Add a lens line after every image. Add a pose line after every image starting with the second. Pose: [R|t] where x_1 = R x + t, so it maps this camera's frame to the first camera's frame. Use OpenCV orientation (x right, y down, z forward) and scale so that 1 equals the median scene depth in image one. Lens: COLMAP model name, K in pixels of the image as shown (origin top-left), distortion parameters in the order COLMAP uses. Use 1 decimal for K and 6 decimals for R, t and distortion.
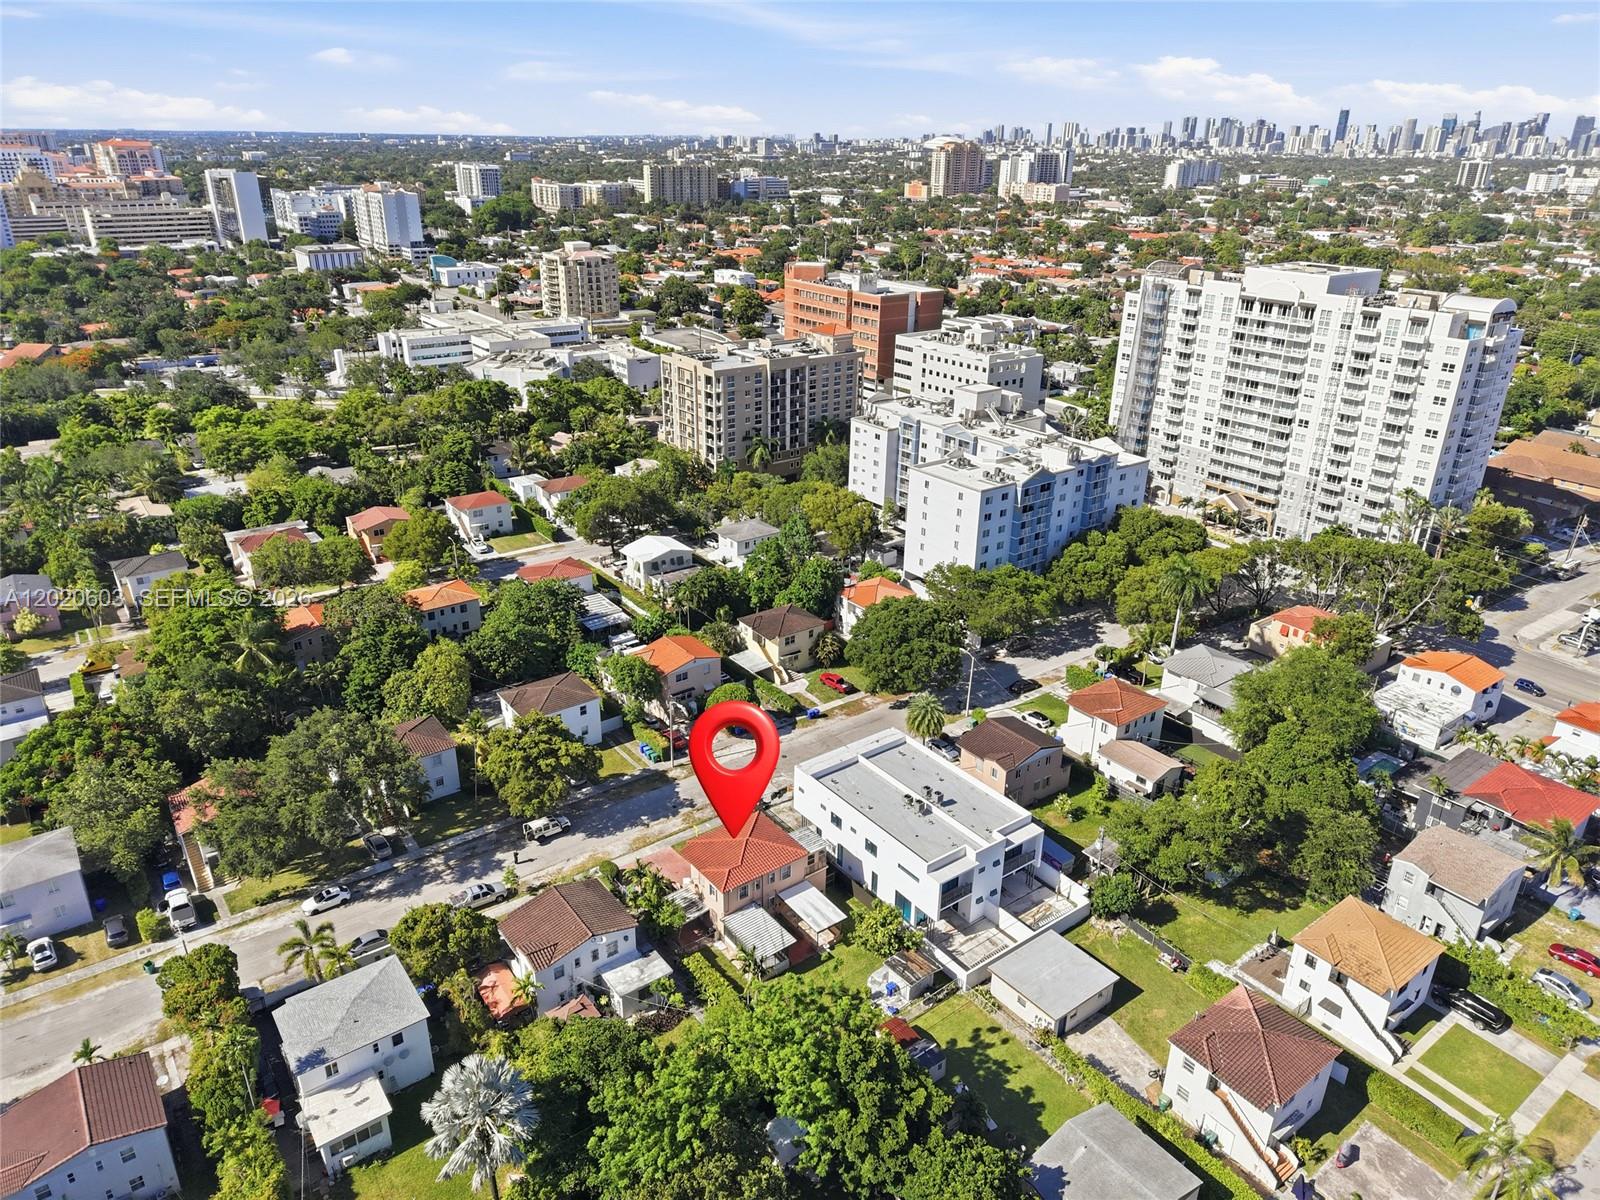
lens RADIAL K [[1089.1, 0, 786.6], [0, 1089.1, 593.4], [0, 0, 1]] dist [0.051190, -0.016752]
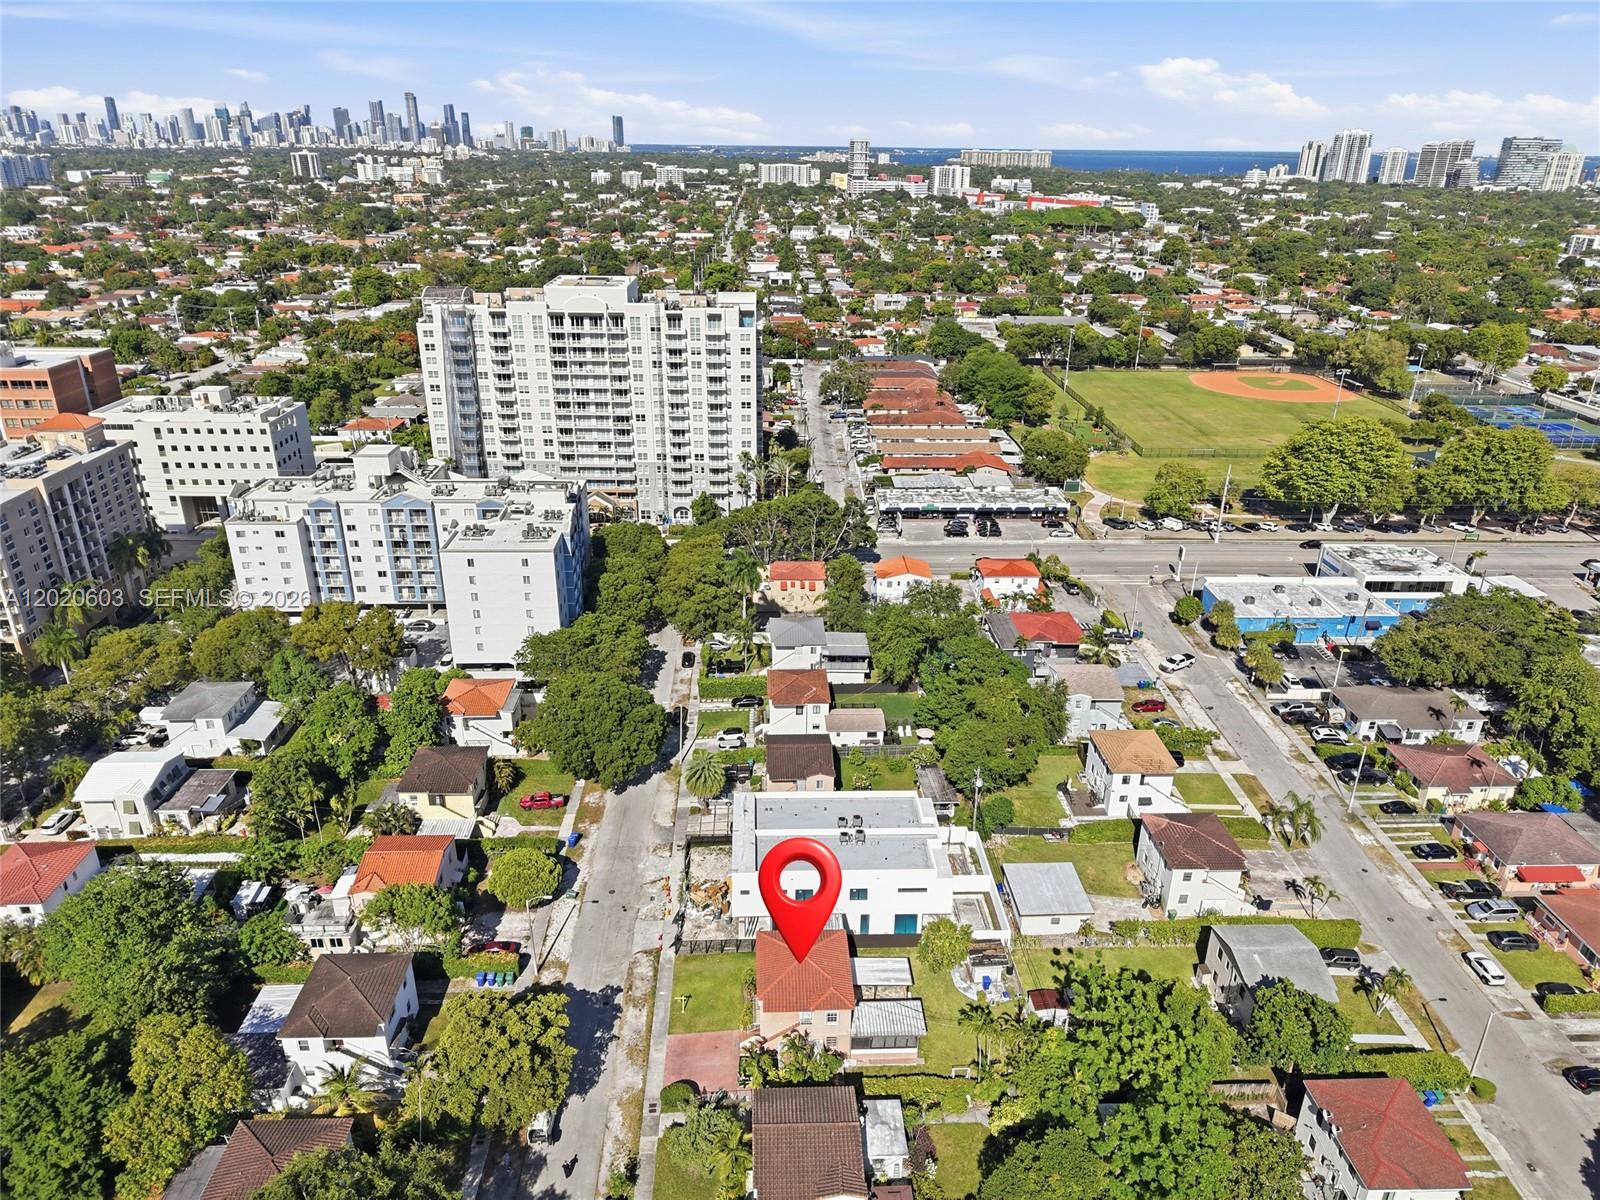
lens RADIAL K [[1089.1, 0, 795.6], [0, 1089.1, 608.1], [0, 0, 1]] dist [0.051190, -0.016752]
pose [[0.553314, -0.334450, 0.762881, -0.360390], [0.318705, 0.931167, 0.177072, -0.119798], [-0.769592, 0.145157, 0.621818, 0.210253]]
